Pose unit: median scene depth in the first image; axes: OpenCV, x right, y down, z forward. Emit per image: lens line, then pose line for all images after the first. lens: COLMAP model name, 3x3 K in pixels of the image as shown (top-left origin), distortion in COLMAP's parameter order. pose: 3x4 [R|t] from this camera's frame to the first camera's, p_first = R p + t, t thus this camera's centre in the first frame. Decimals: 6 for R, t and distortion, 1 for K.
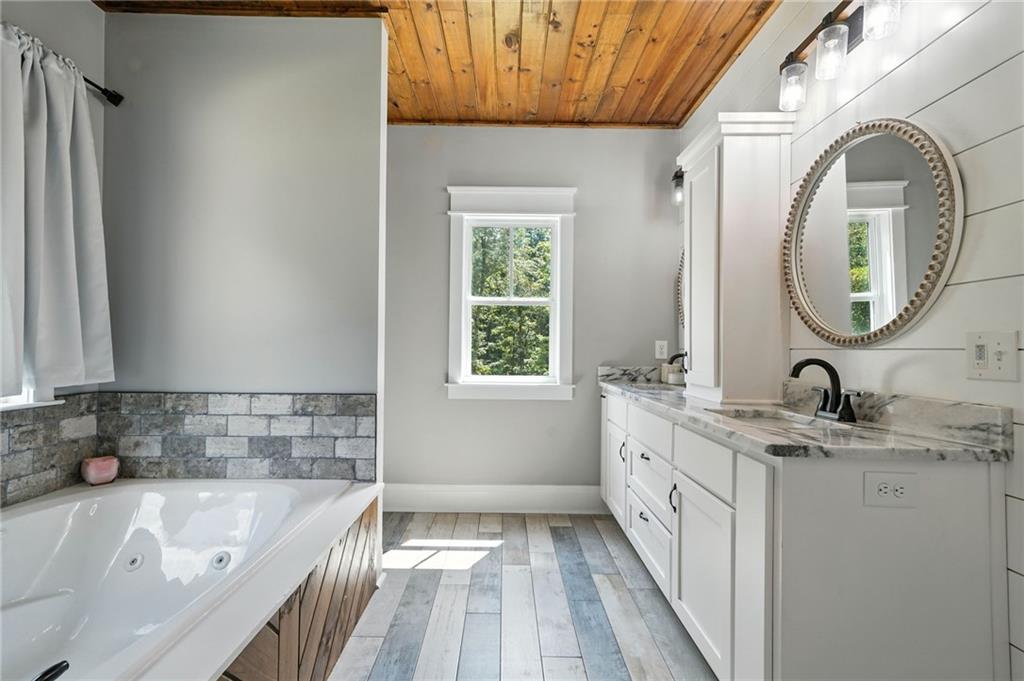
lens RADIAL K [[462.4, 0, 512.0], [0, 462.4, 340.5], [0, 0, 1]] dist [-0.000565, -0.000183]
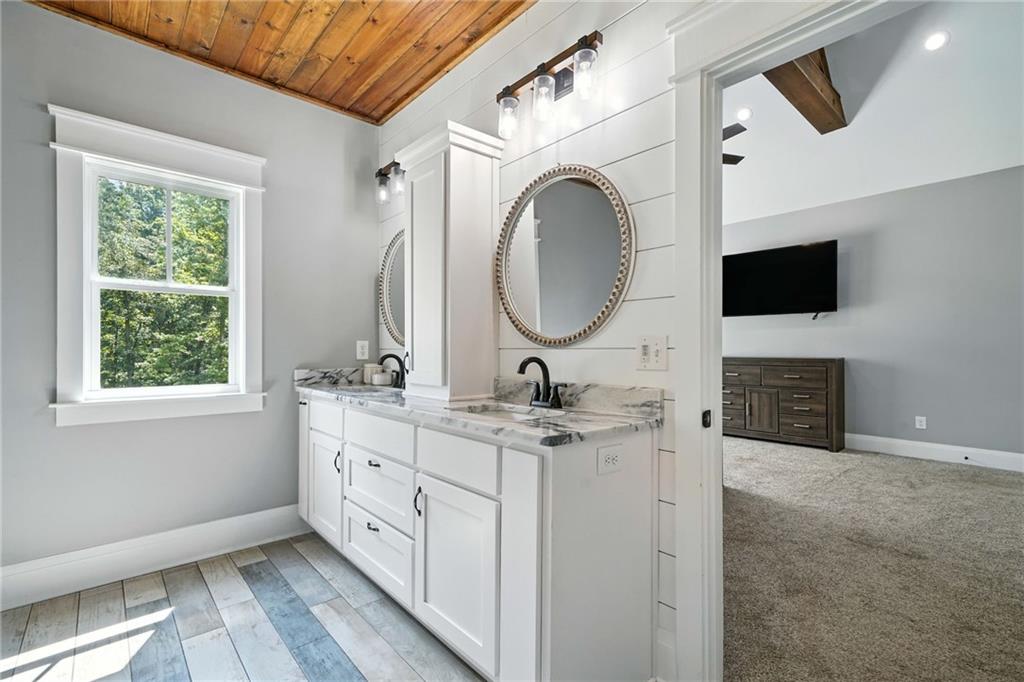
lens RADIAL K [[453.5, 0, 501.7], [0, 453.5, 350.1], [0, 0, 1]] dist [0.001747, 0.001678]
pose [[0.760150, -0.010105, 0.649669, -0.104925], [-0.004180, 0.999782, 0.020442, -0.001014], [-0.649734, -0.018255, 0.759942, 0.121613]]
